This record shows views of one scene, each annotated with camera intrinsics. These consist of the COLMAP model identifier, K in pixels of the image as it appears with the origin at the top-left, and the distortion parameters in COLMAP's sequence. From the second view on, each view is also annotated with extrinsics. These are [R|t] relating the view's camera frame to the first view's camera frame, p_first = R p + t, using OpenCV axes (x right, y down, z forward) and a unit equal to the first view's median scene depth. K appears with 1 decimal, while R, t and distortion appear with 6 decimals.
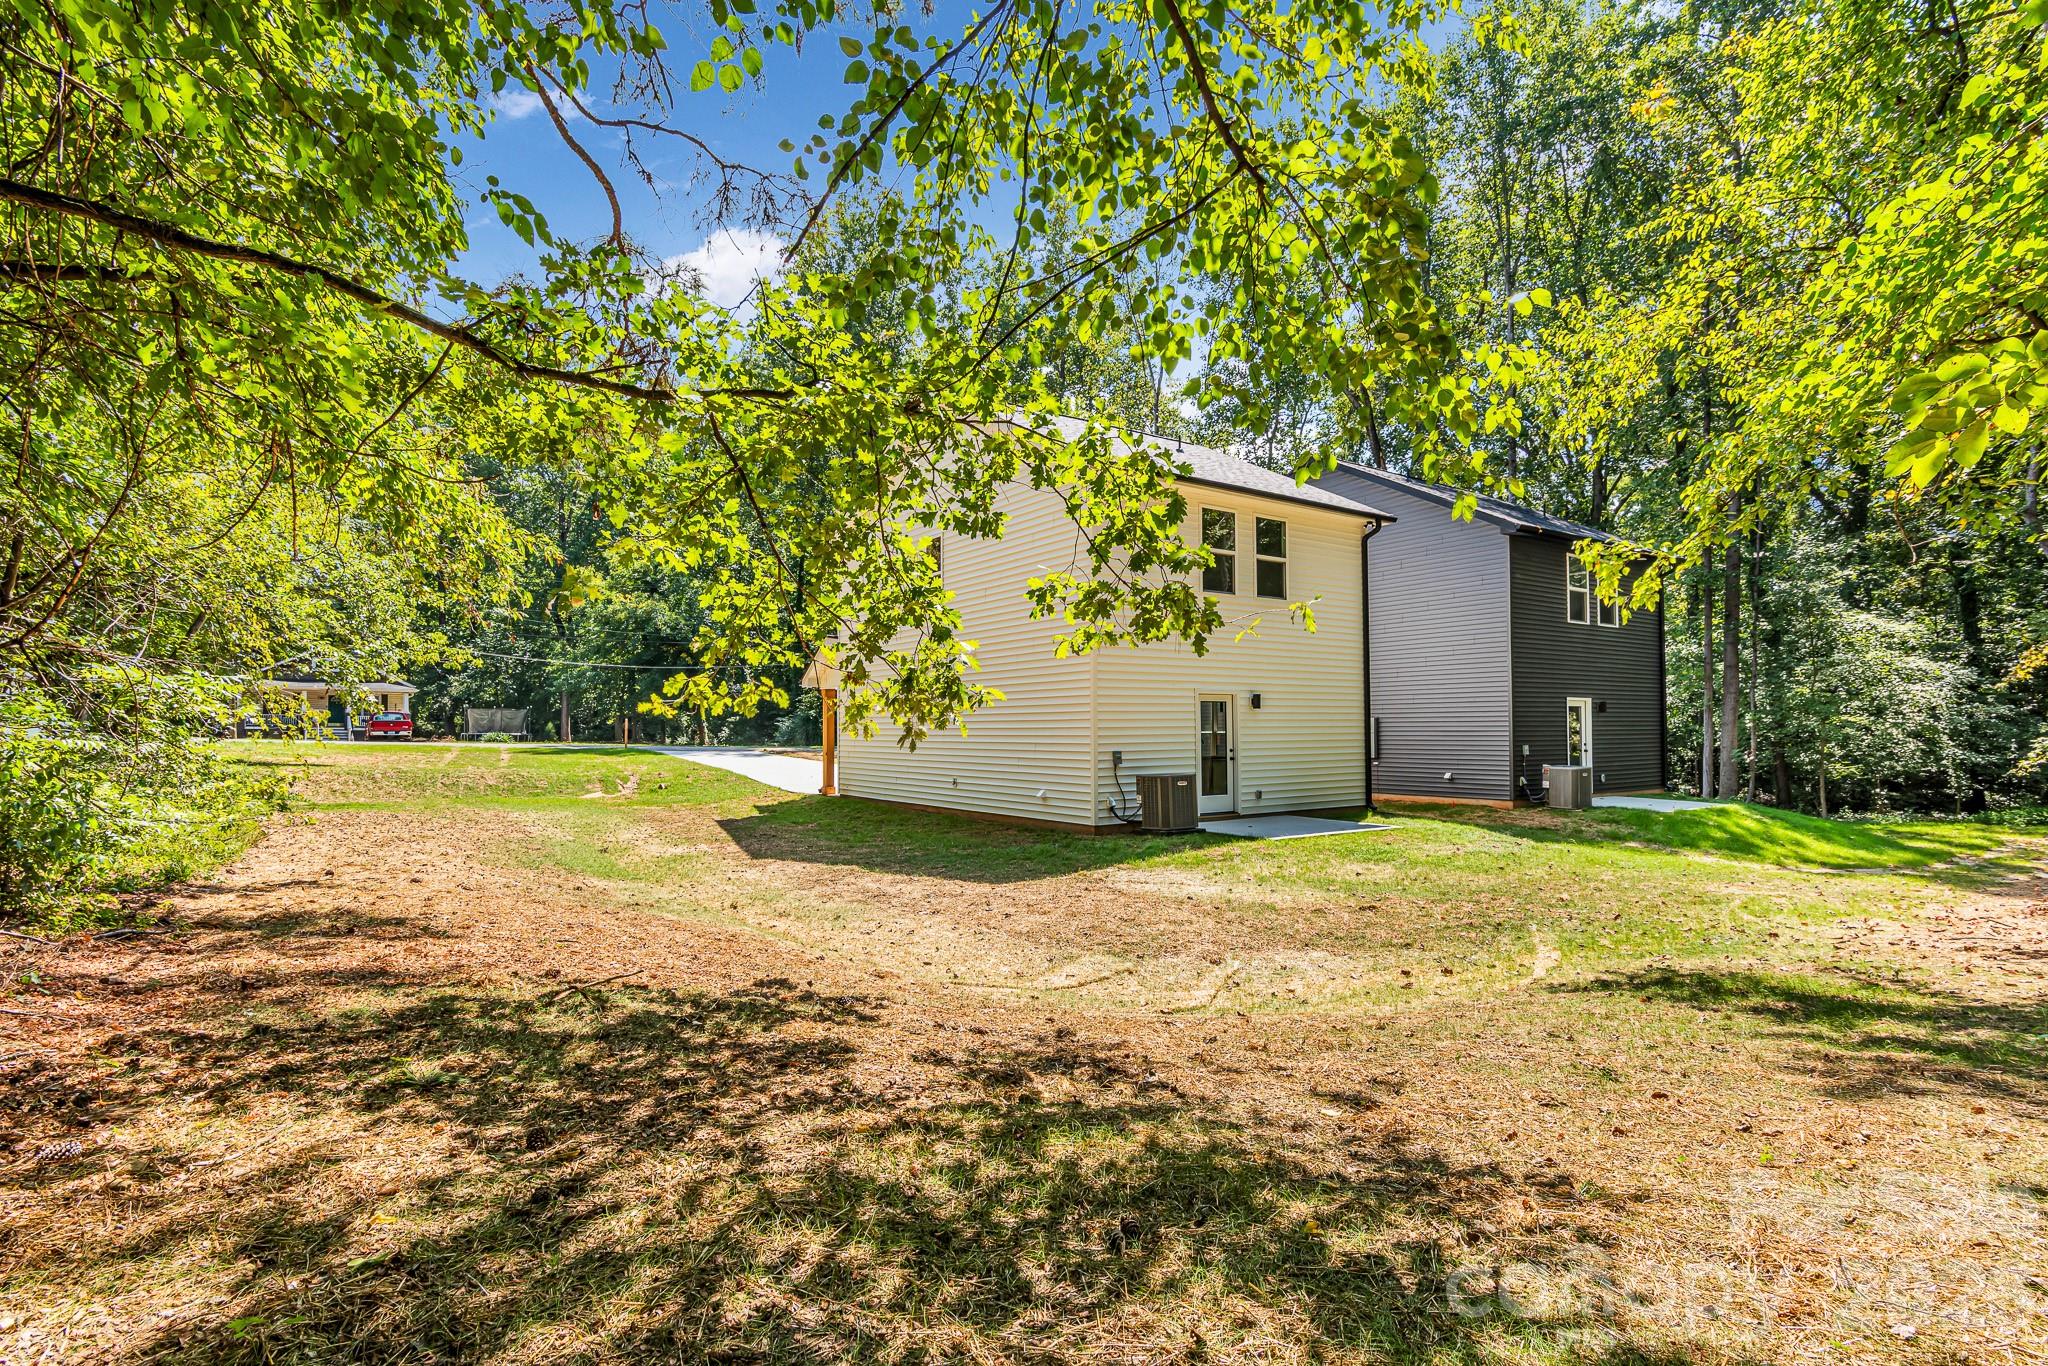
lens RADIAL K [[994.8, 0, 1055.0], [0, 994.8, 705.3], [0, 0, 1]] dist [0.003244, 0.000604]
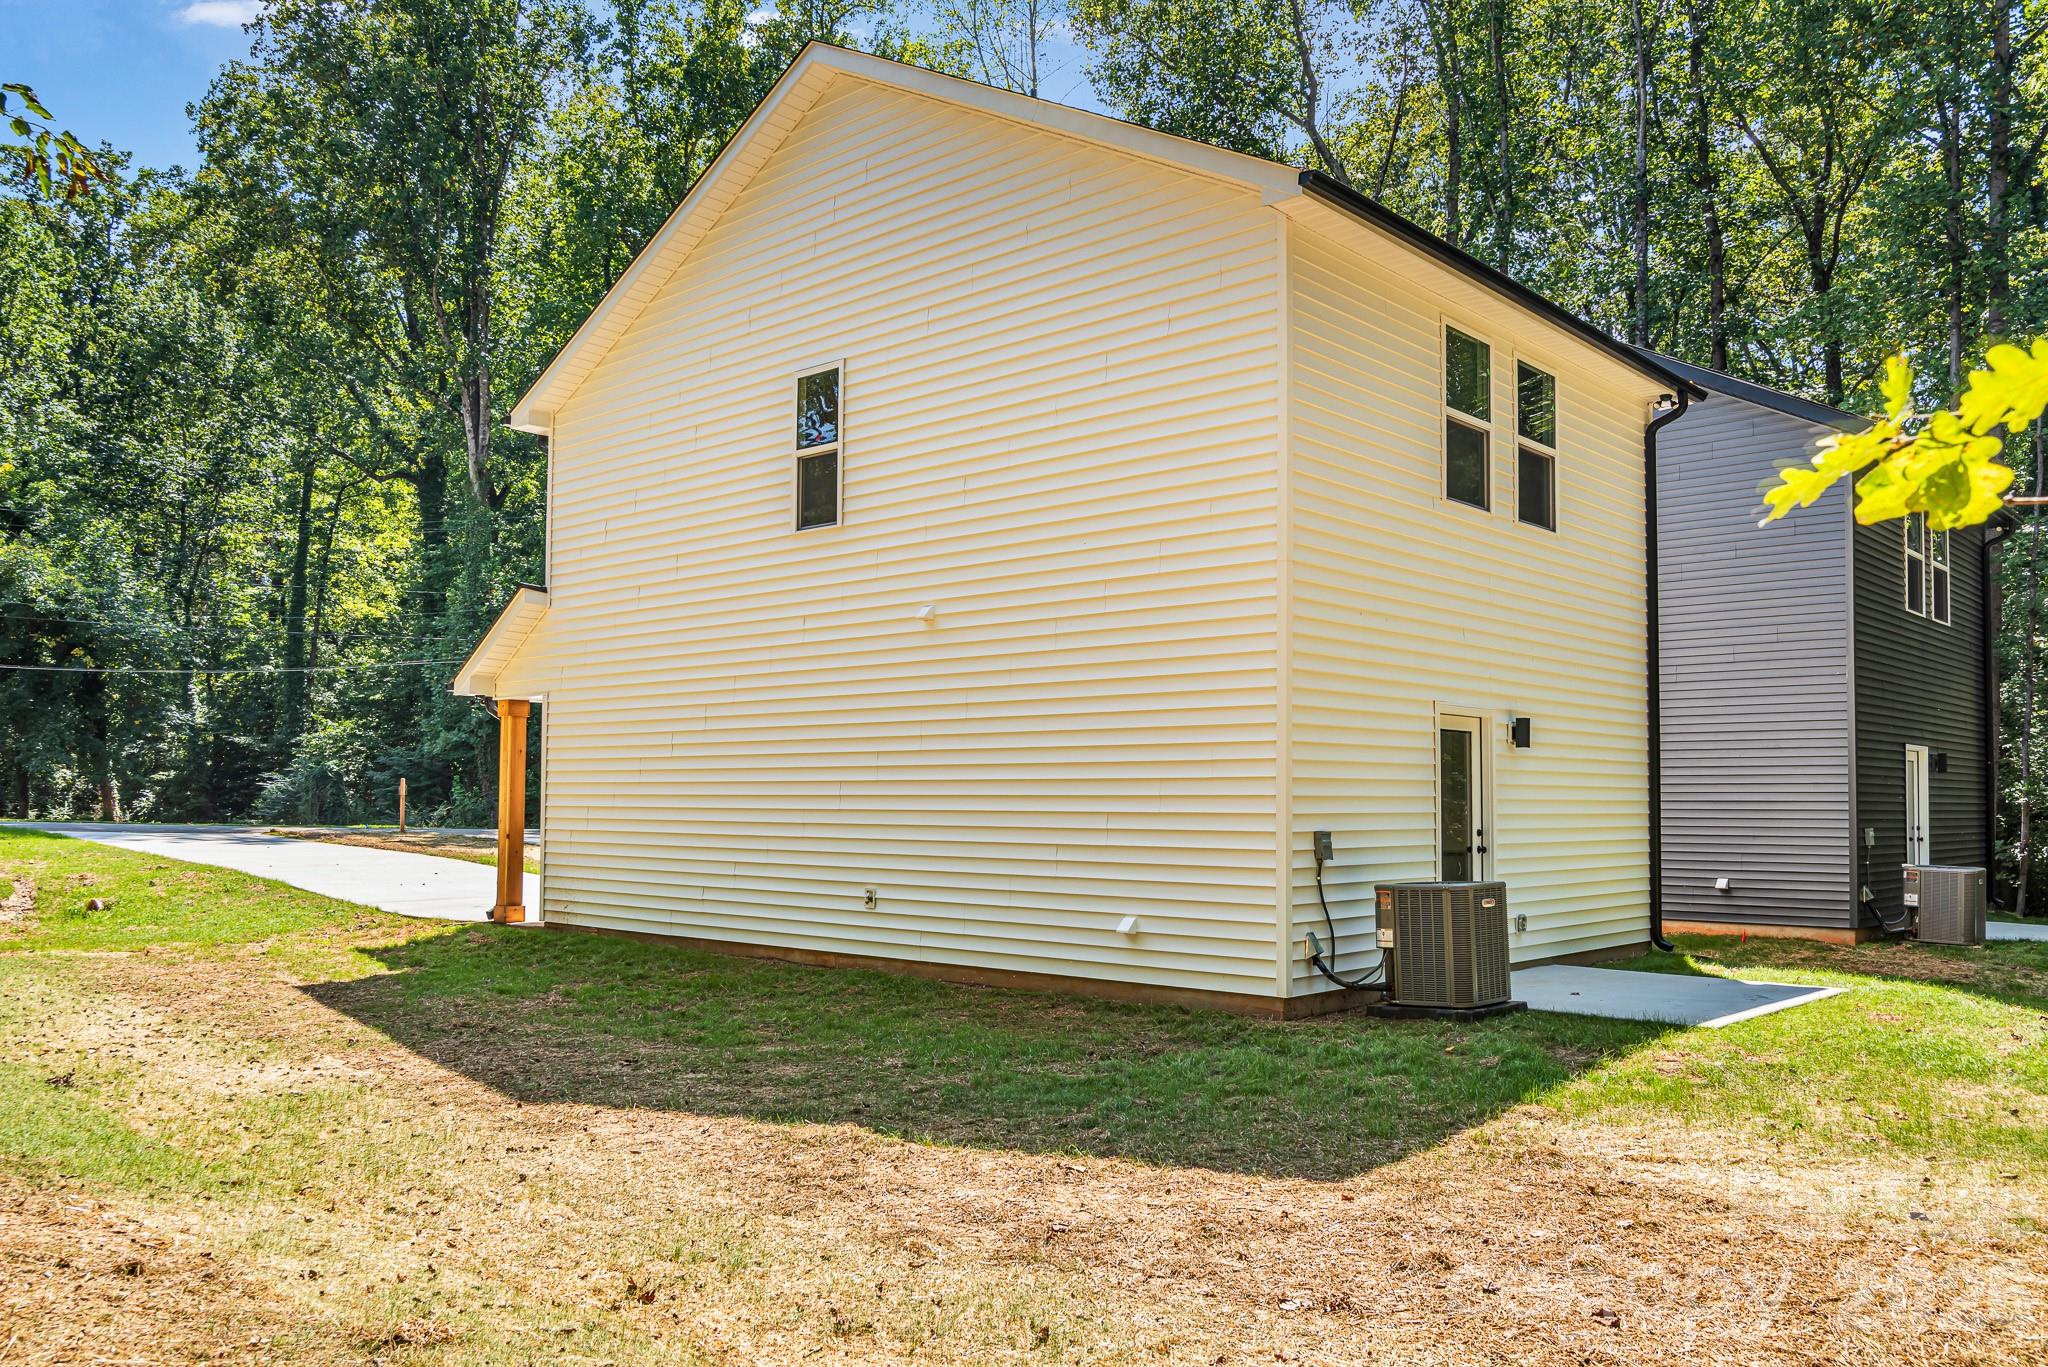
lens RADIAL K [[1585.1, 0, 1027.0], [0, 1585.1, 744.0], [0, 0, 1]] dist [-0.005463, 0.000385]
pose [[0.978712, 0.018797, 0.204374, -0.200235], [-0.015764, 0.999740, -0.016459, 0.018611], [-0.204630, 0.012887, 0.978755, 0.295558]]
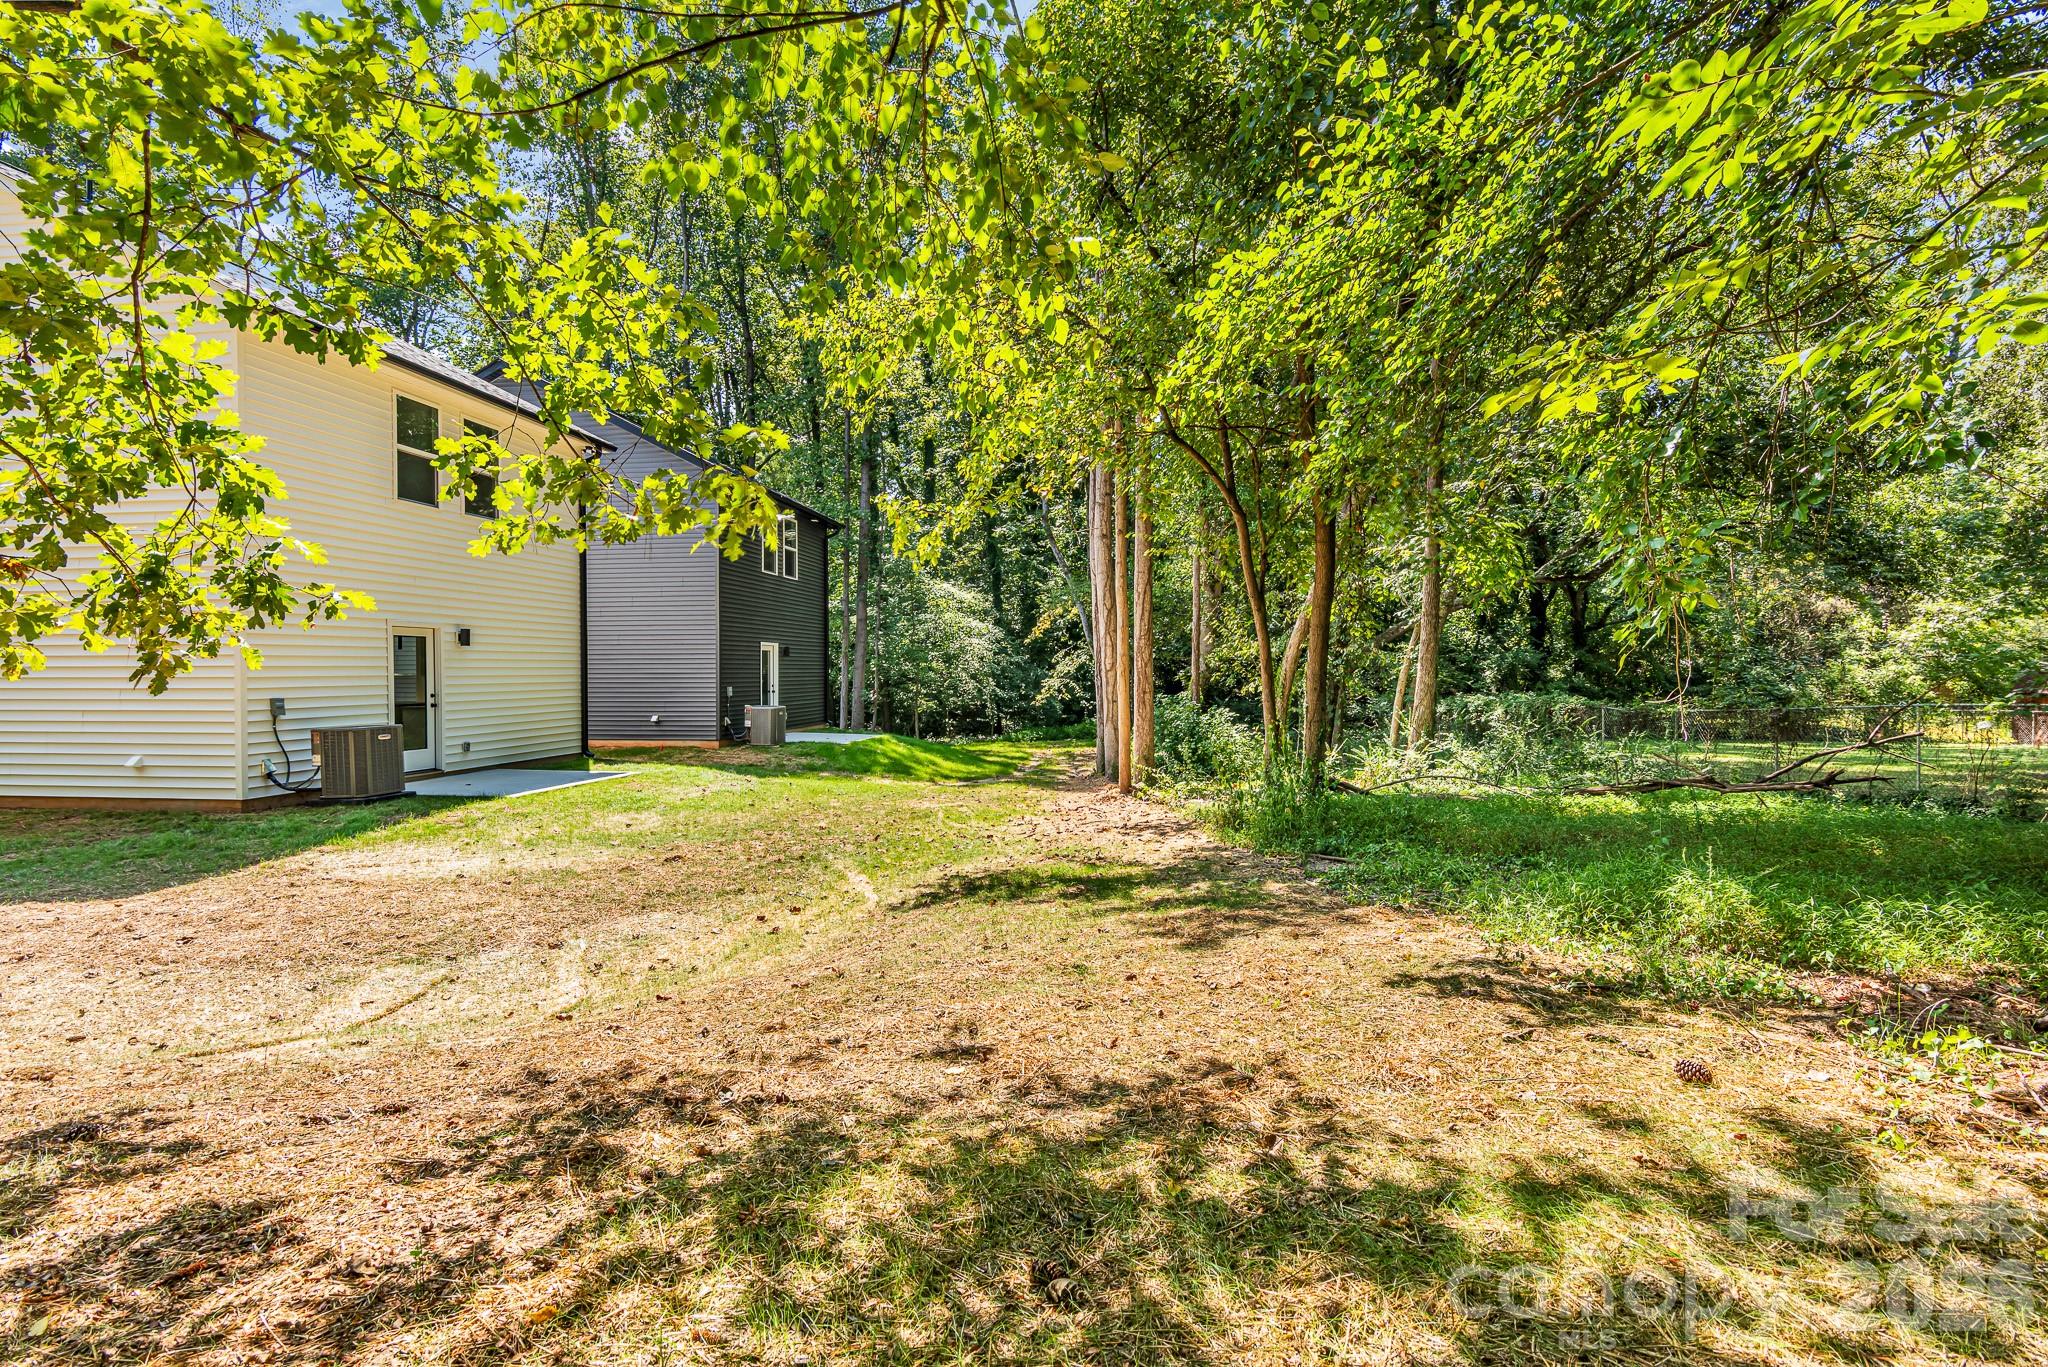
lens RADIAL K [[994.8, 0, 1011.5], [0, 994.8, 678.4], [0, 0, 1]] dist [0.003244, 0.000604]
pose [[0.700971, -0.003151, 0.713183, -0.078540], [-0.016994, 0.999632, 0.021120, 0.005384], [-0.712987, -0.026925, 0.700660, 0.073895]]
